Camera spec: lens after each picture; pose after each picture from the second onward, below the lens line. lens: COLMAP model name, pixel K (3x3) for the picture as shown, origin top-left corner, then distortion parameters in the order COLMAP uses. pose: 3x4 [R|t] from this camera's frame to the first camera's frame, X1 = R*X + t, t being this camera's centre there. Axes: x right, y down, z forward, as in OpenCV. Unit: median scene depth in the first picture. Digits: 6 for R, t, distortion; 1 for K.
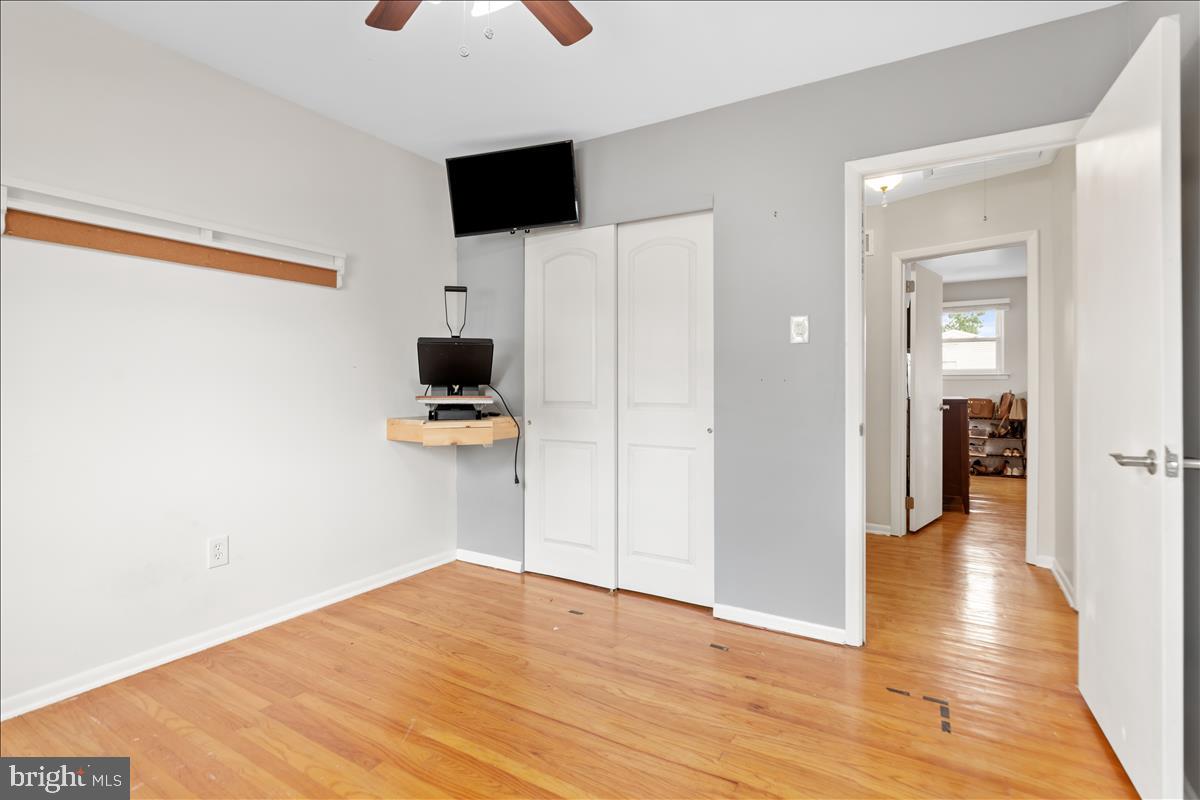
lens RADIAL K [[578.0, 0, 600.9], [0, 578.0, 391.2], [0, 0, 1]] dist [-0.000499, 0.000039]
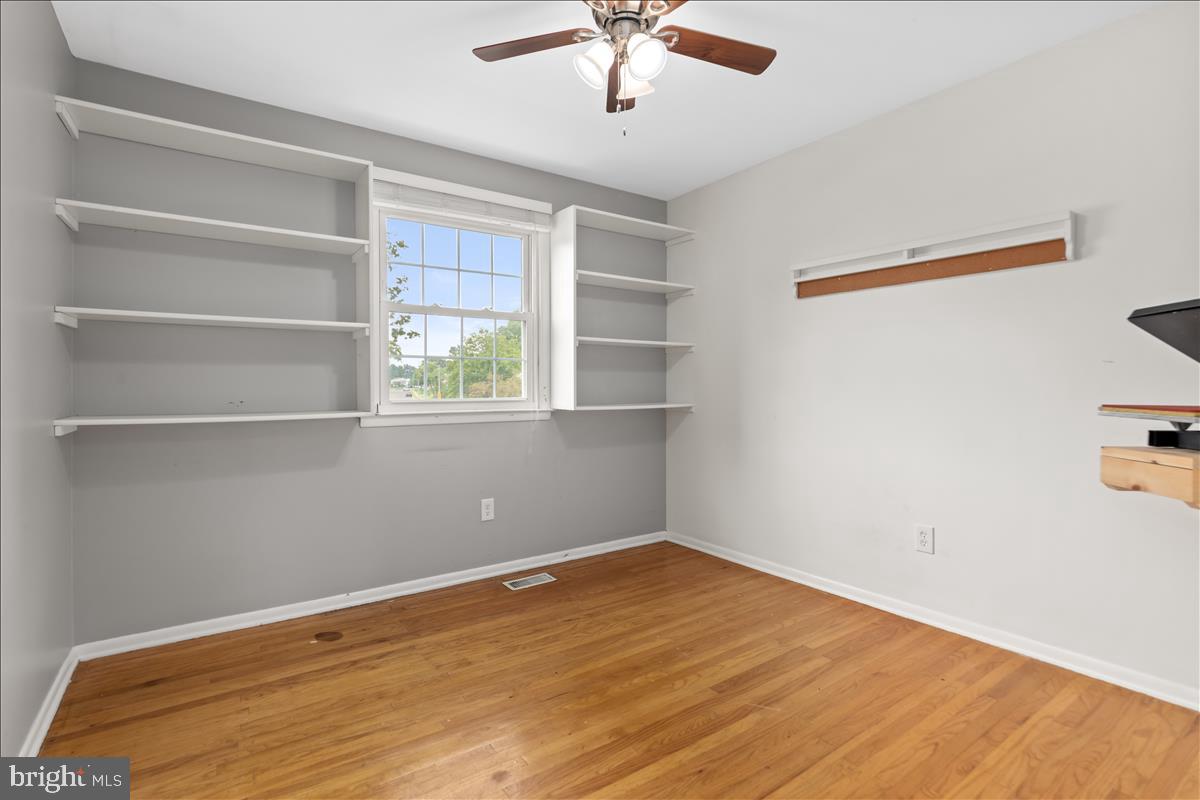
lens RADIAL K [[578.0, 0, 601.4], [0, 578.0, 394.9], [0, 0, 1]] dist [-0.000499, 0.000039]
pose [[-0.394361, 0.011188, -0.918887, 0.589975], [-0.013016, 0.999758, 0.017759, -0.006373], [0.918863, 0.018964, -0.394120, 0.875256]]
